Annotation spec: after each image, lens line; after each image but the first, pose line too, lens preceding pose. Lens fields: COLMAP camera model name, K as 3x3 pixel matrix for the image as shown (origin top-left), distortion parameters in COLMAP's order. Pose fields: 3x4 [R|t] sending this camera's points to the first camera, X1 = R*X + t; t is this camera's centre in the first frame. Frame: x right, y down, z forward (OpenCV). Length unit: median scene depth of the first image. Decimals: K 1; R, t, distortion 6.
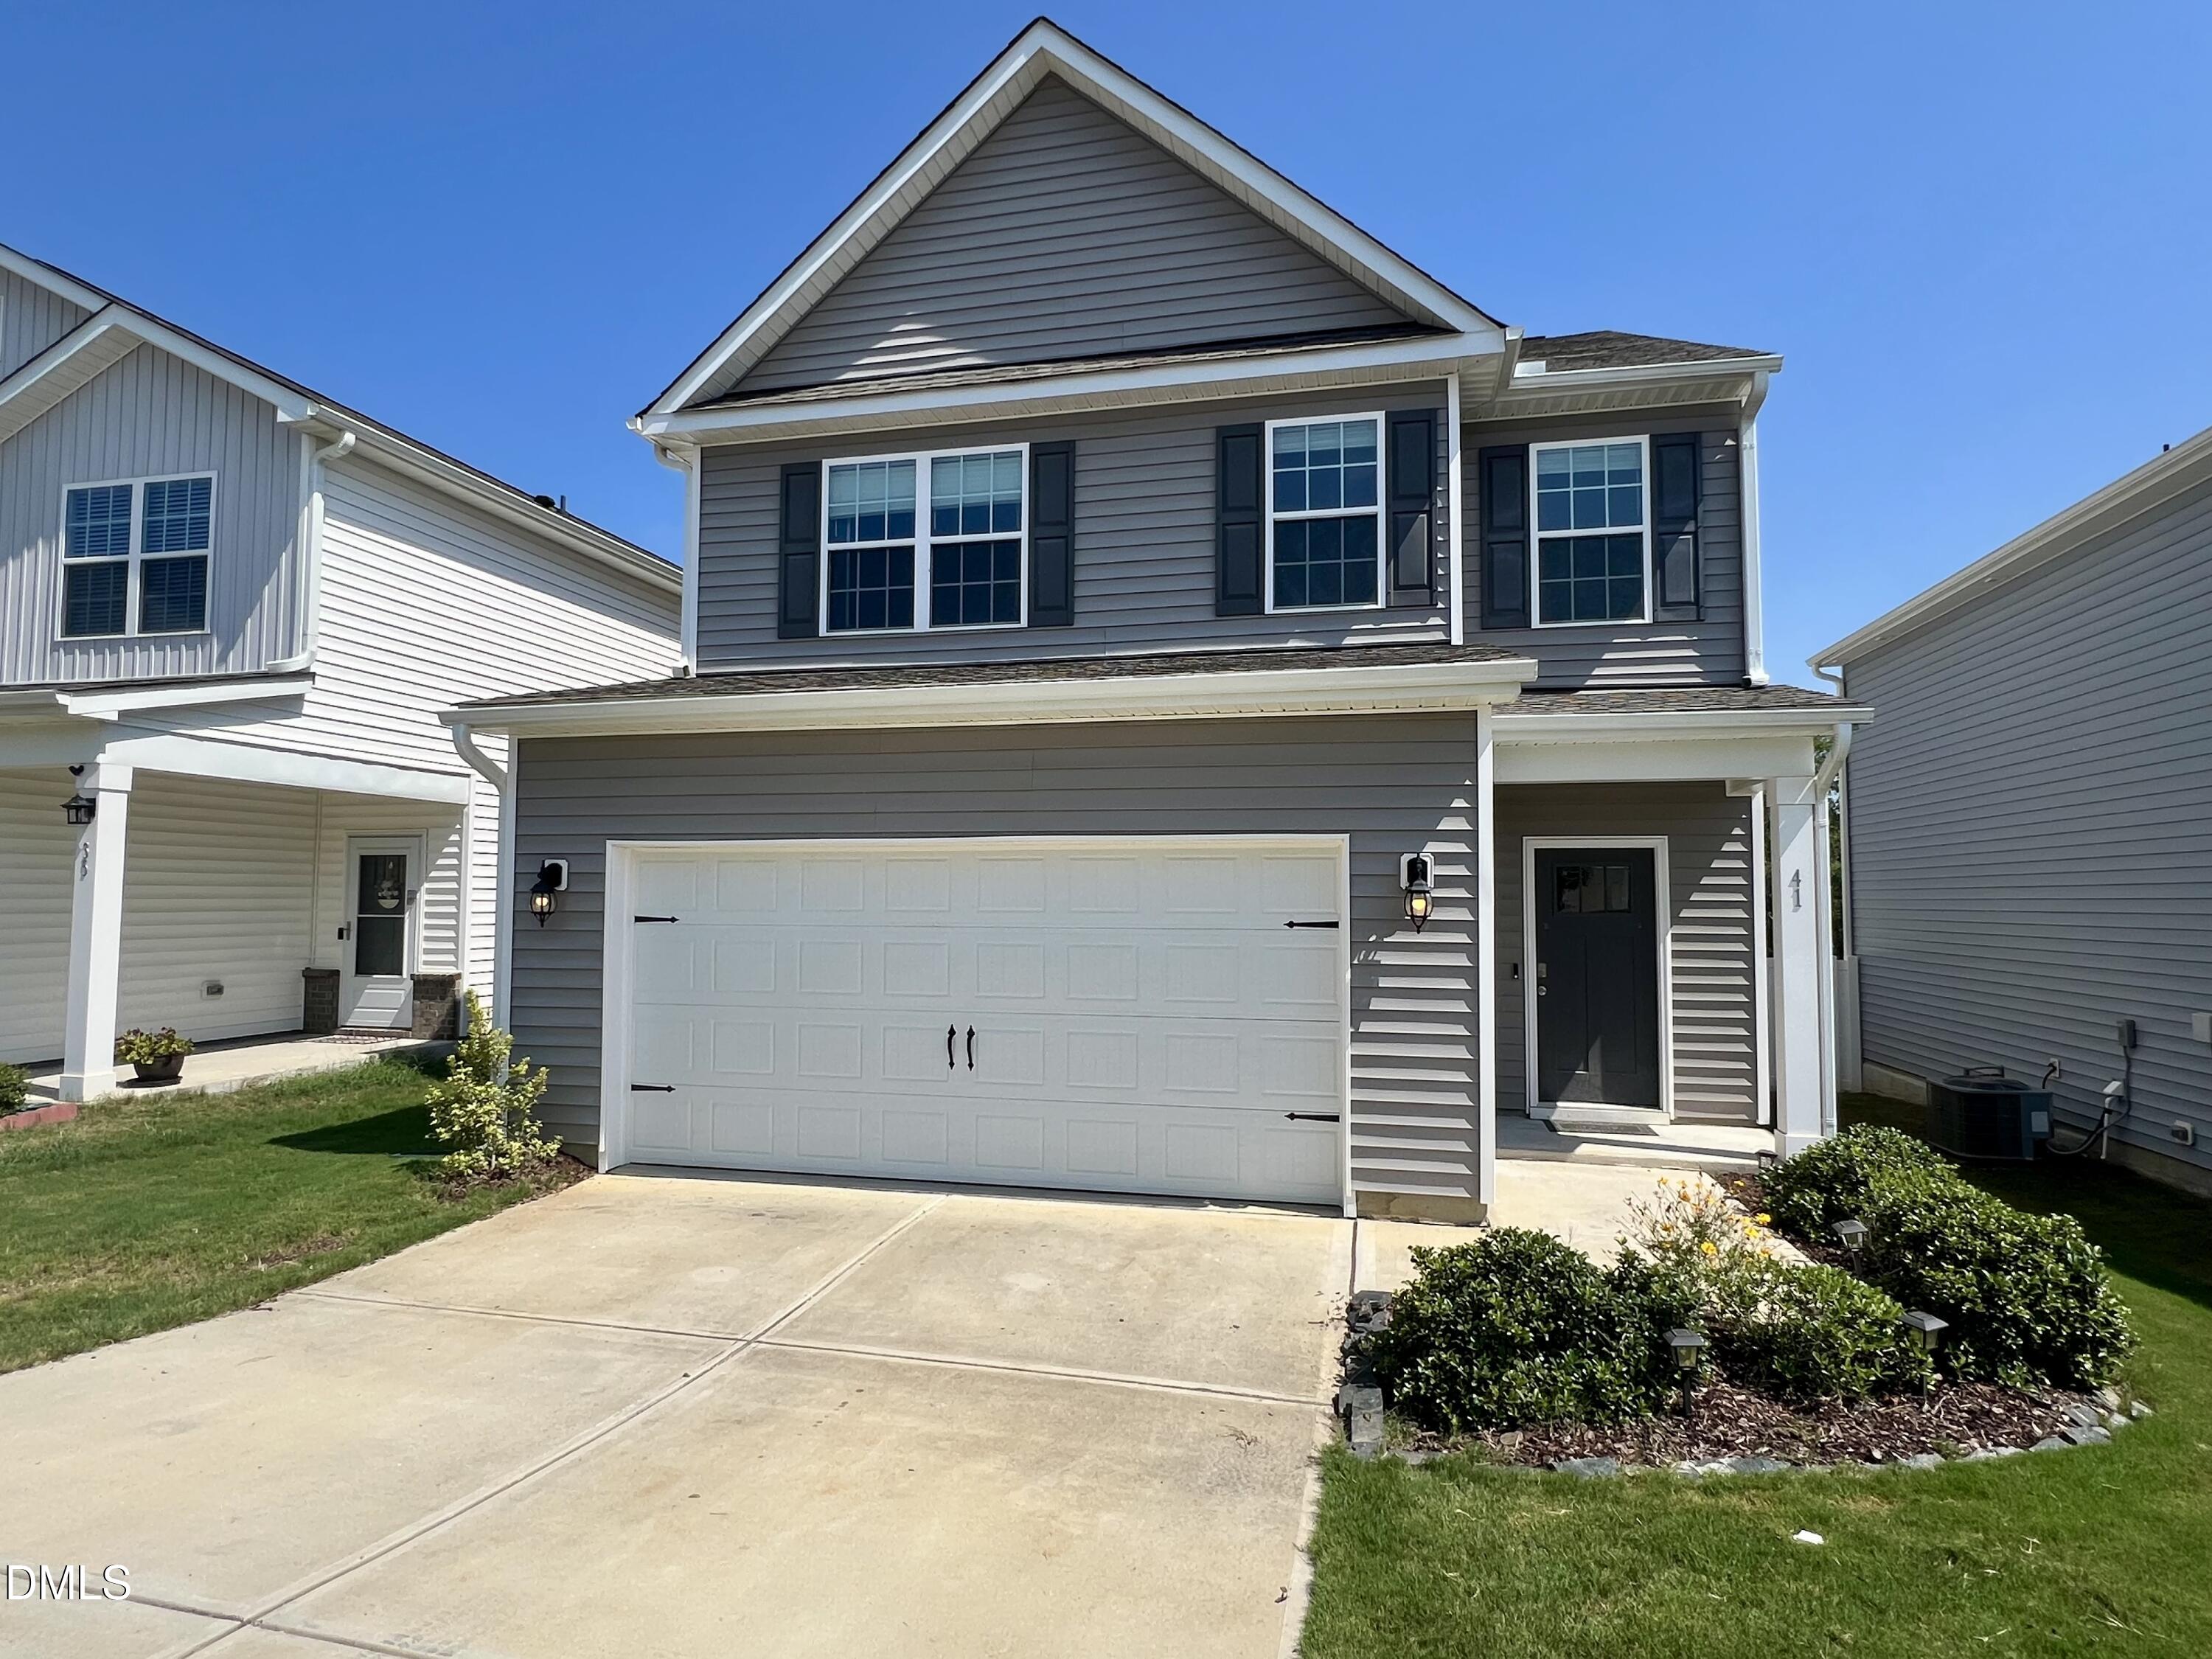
lens RADIAL K [[1180.1, 0, 1100.2], [0, 1180.1, 834.4], [0, 0, 1]] dist [-0.001070, -0.000407]
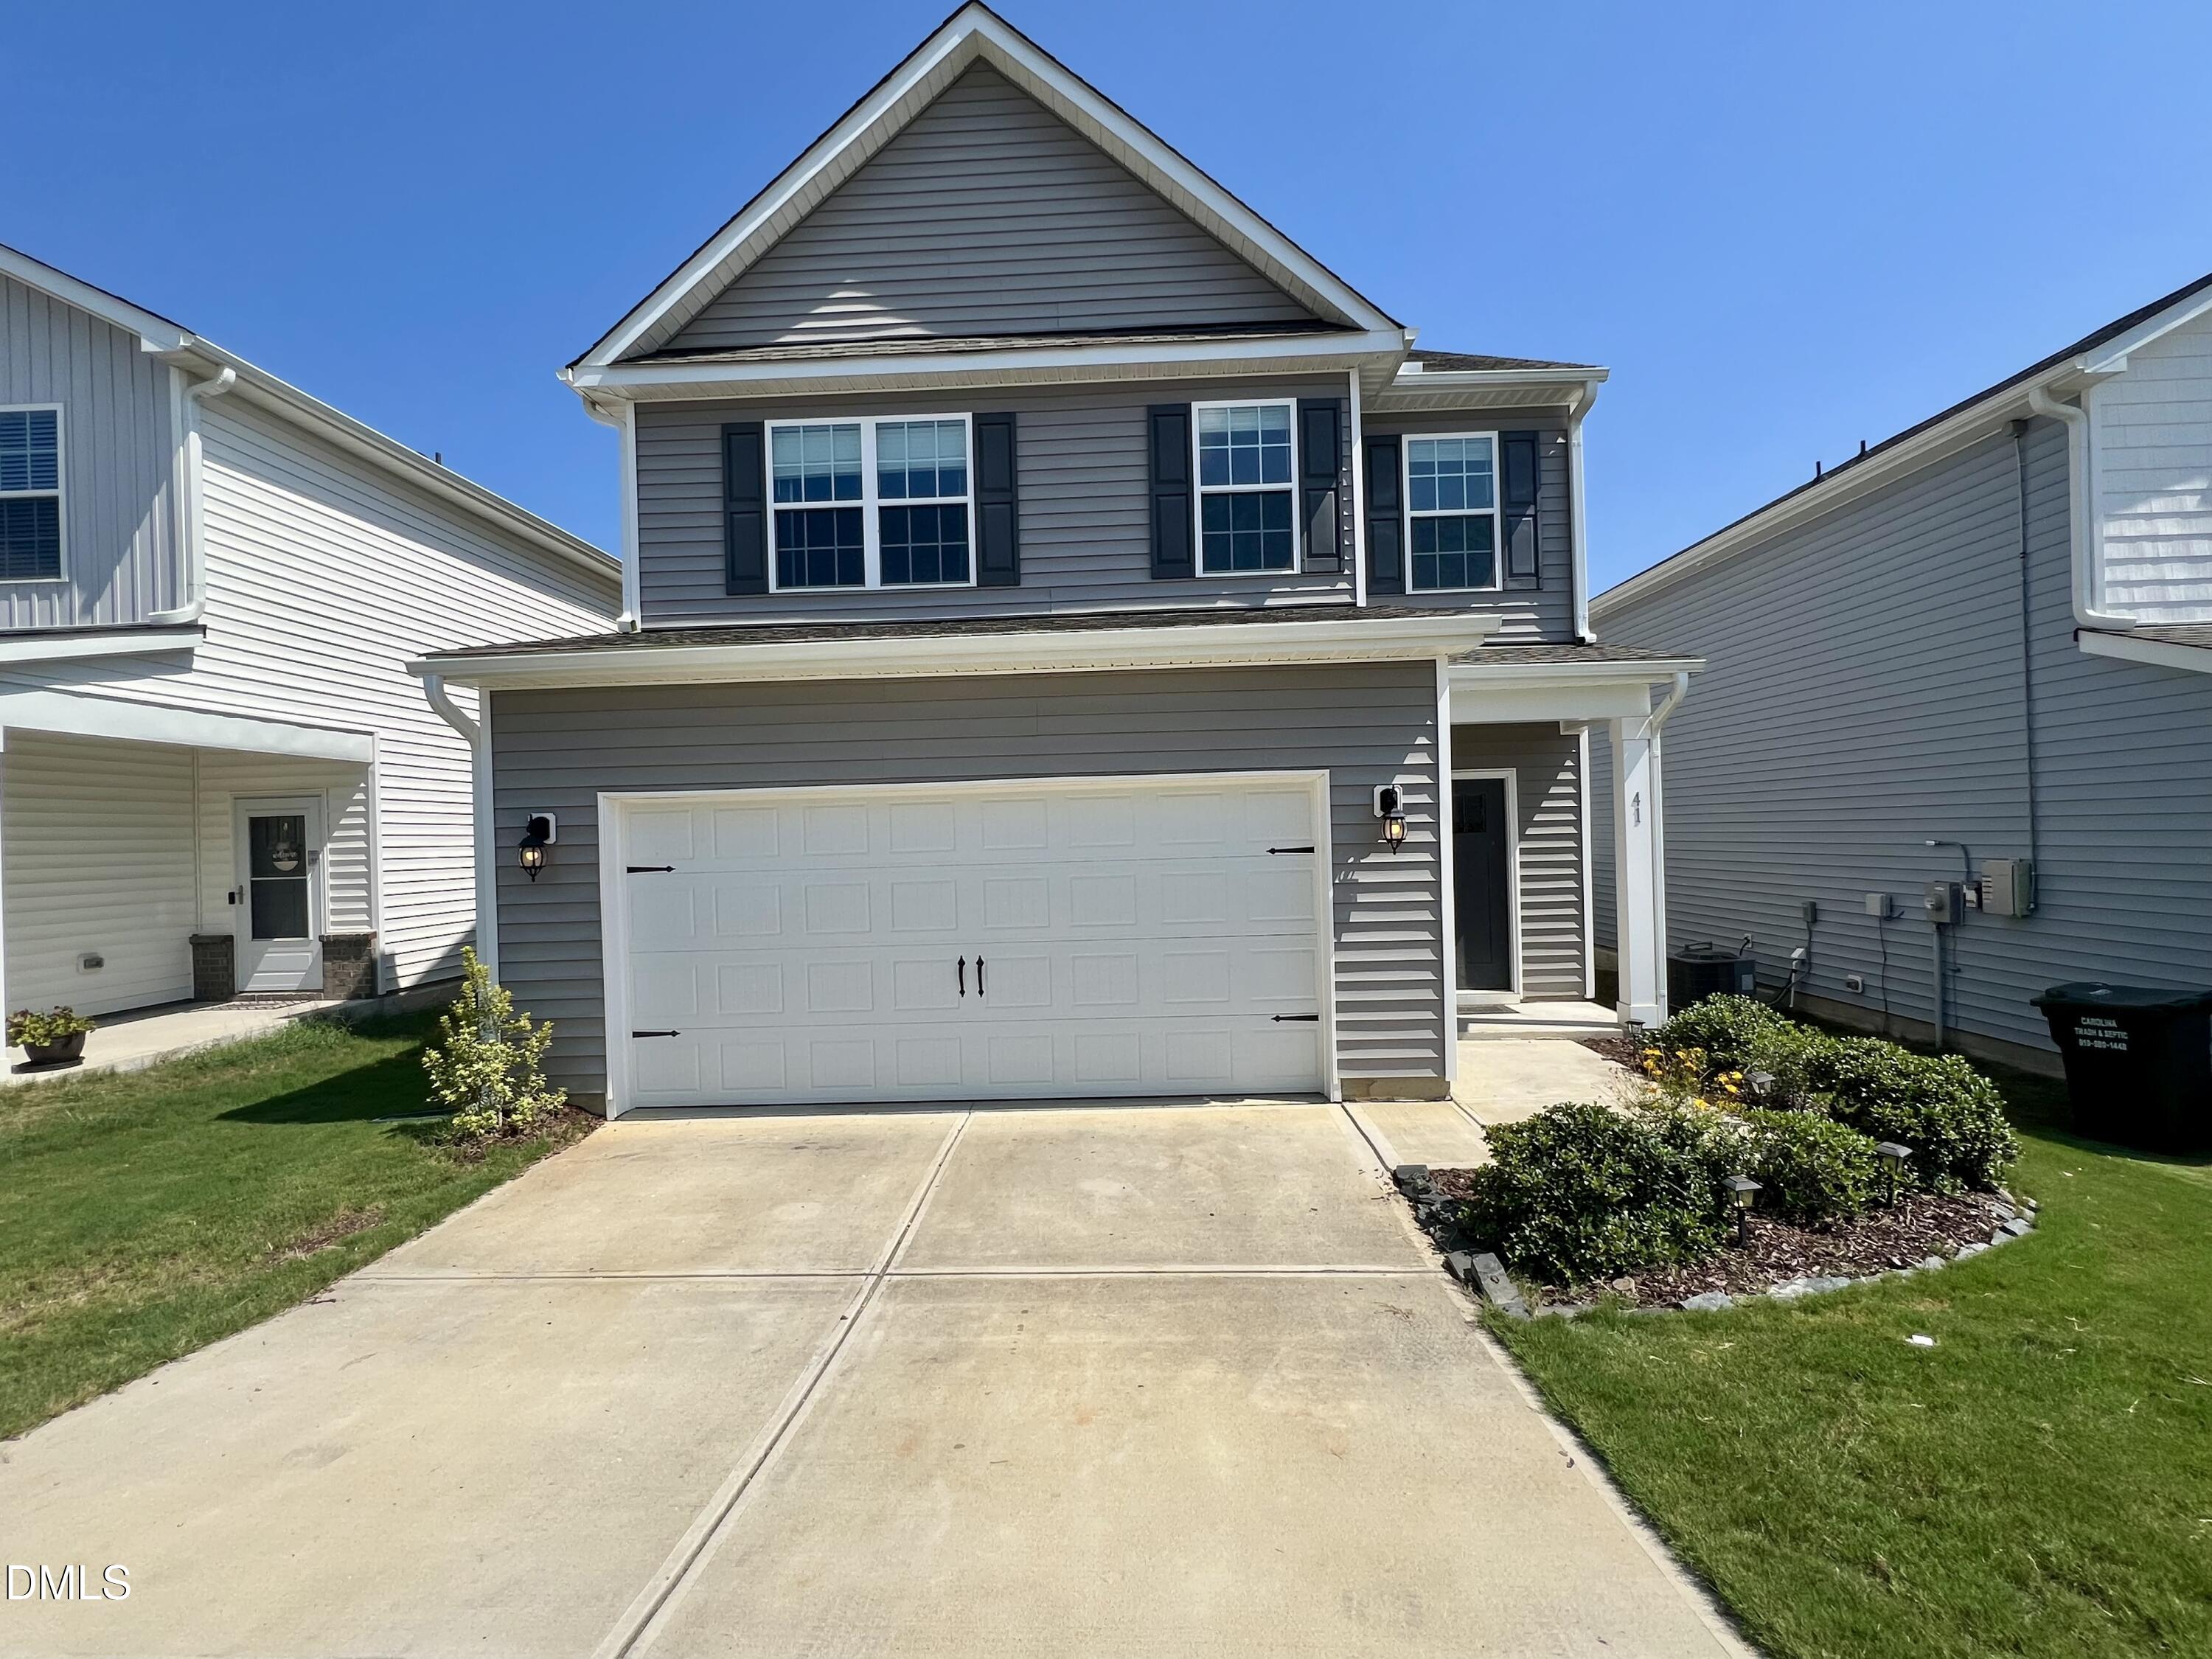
lens RADIAL K [[1005.0, 0, 1099.8], [0, 1005.0, 832.4], [0, 0, 1]] dist [-0.002735, 0.000476]
pose [[0.979924, -0.032423, 0.196718, -0.146856], [0.022373, 0.998339, 0.053094, 0.002901], [-0.198112, -0.047627, 0.979022, 0.070299]]
